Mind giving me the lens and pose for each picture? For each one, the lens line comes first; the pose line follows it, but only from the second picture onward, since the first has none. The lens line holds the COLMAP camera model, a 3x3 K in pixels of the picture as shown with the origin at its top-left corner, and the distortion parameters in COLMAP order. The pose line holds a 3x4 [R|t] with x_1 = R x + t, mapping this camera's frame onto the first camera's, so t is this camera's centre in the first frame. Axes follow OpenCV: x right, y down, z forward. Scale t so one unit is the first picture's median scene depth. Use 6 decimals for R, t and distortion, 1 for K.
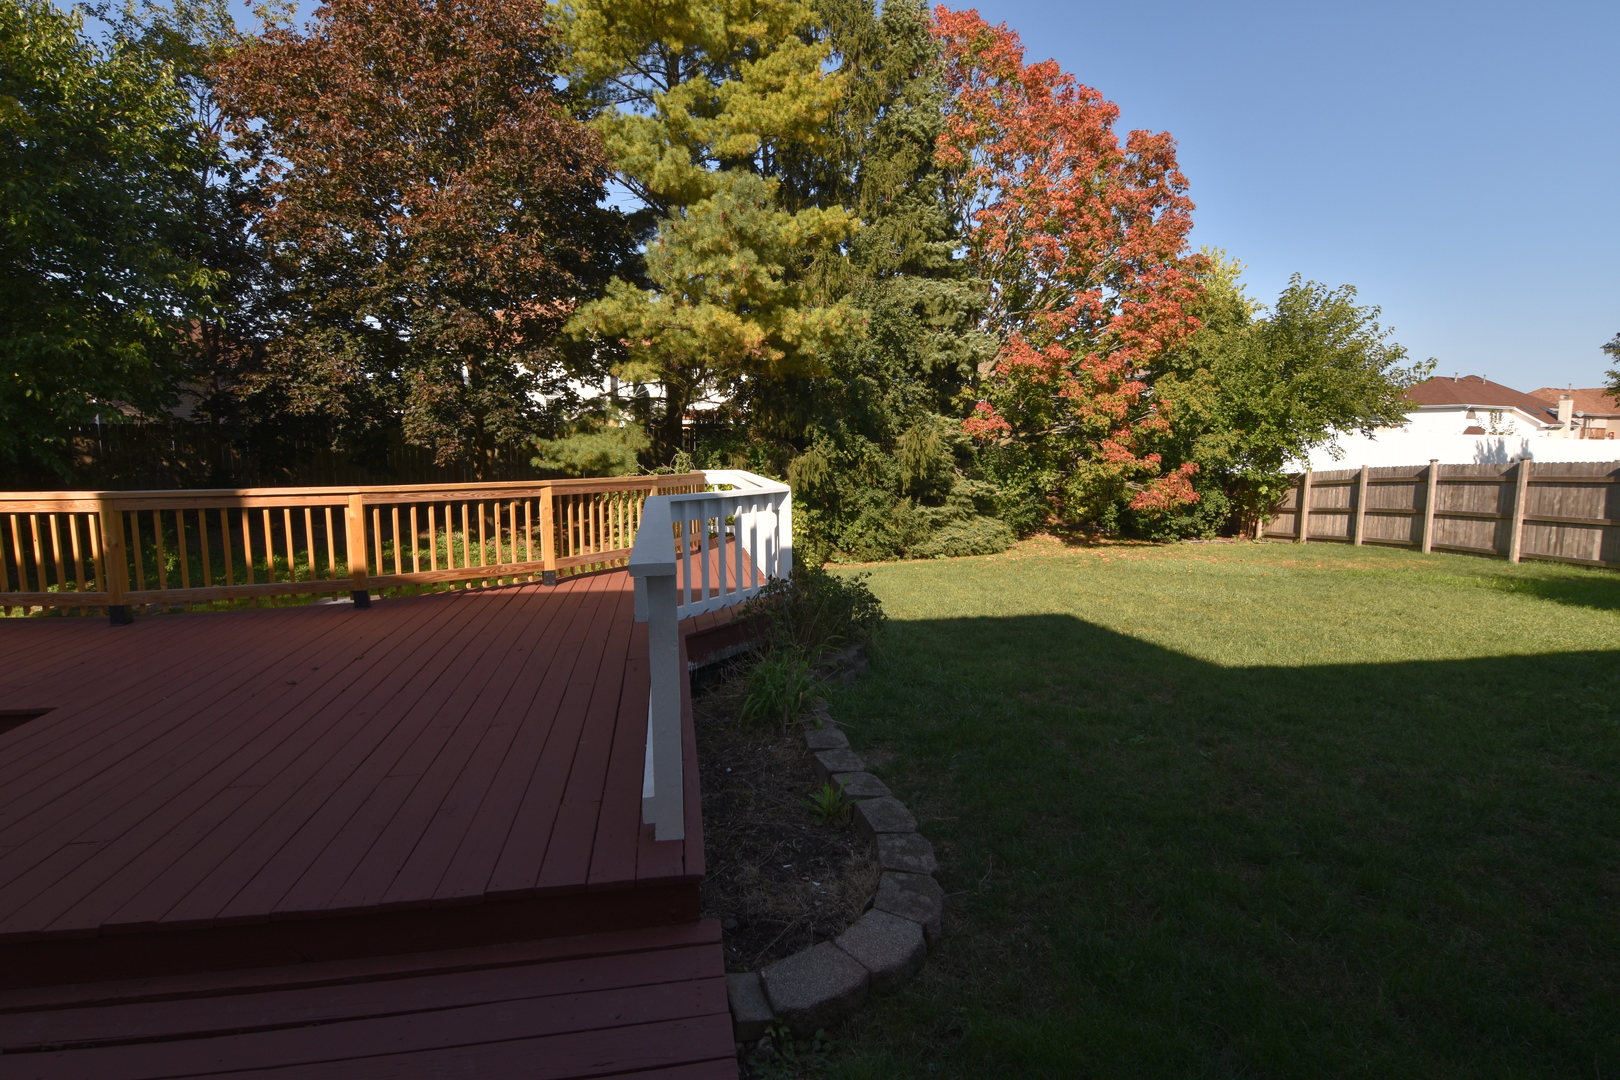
lens RADIAL K [[812.0, 0, 806.7], [0, 812.0, 544.5], [0, 0, 1]] dist [0.000783, -0.000105]
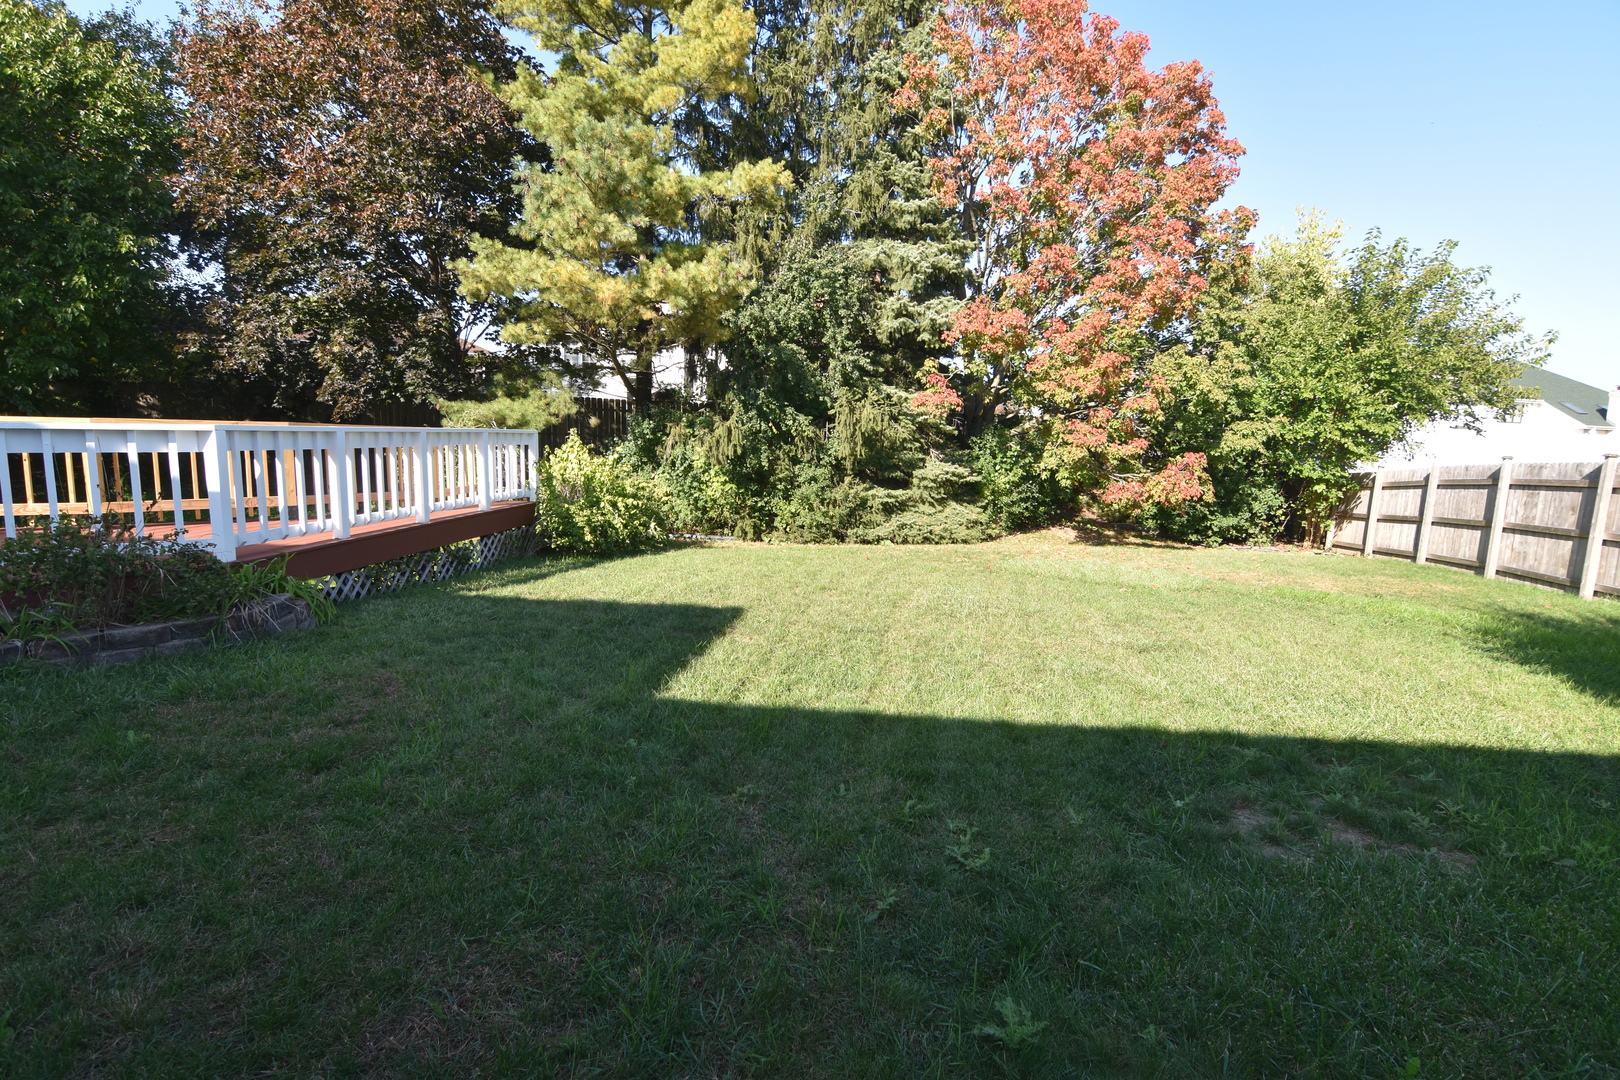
lens RADIAL K [[752.3, 0, 809.9], [0, 752.3, 544.6], [0, 0, 1]] dist [-0.004888, -0.000332]
pose [[0.971093, 0.064209, -0.229903, 0.270885], [-0.059182, 0.997835, 0.028701, -0.002612], [0.231248, -0.014265, 0.972790, 0.143768]]
